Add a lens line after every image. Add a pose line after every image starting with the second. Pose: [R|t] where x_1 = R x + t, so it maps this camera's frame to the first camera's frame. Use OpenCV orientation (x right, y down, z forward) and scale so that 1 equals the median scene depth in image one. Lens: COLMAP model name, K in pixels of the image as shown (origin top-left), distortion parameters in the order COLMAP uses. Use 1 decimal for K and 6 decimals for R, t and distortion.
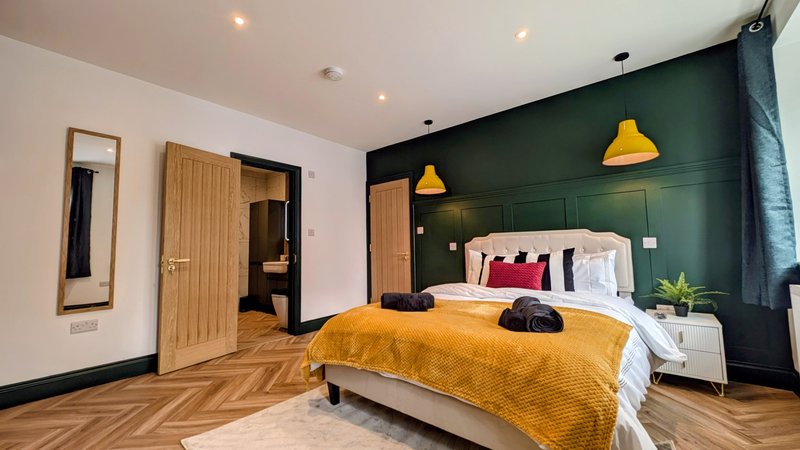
lens RADIAL K [[300.9, 0, 395.6], [0, 300.9, 226.7], [0, 0, 1]] dist [0.001304, -0.000732]
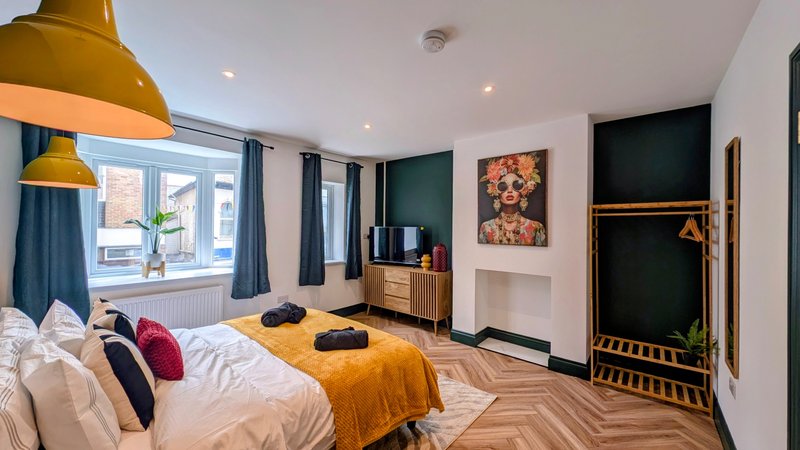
lens RADIAL K [[300.9, 0, 395.6], [0, 300.9, 226.7], [0, 0, 1]] dist [0.001304, -0.000732]
pose [[-0.999682, 0.013622, 0.021221, -0.131883], [0.011968, 0.997021, -0.076190, -0.044212], [-0.022196, -0.075912, -0.996867, 1.636492]]
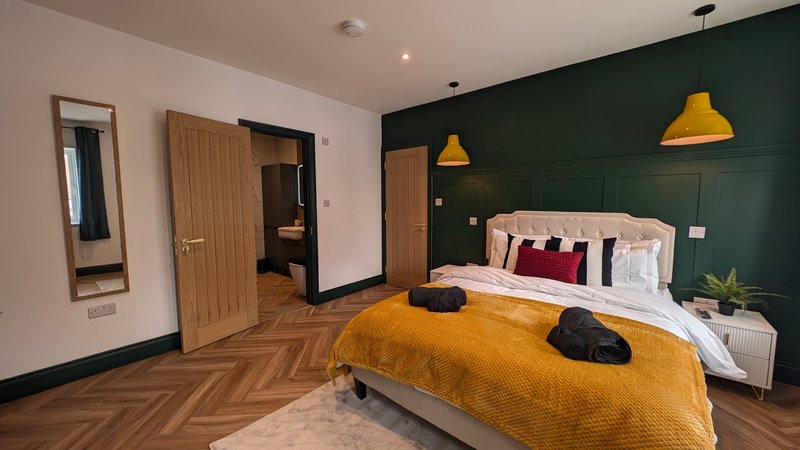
lens RADIAL K [[287.9, 0, 397.9], [0, 287.9, 225.4], [0, 0, 1]] dist [0.001073, -0.000226]
pose [[0.999809, 0.016159, -0.010960, -0.061565], [-0.014297, 0.988170, 0.152698, -0.087034], [0.013297, -0.152512, 0.988212, 0.116701]]
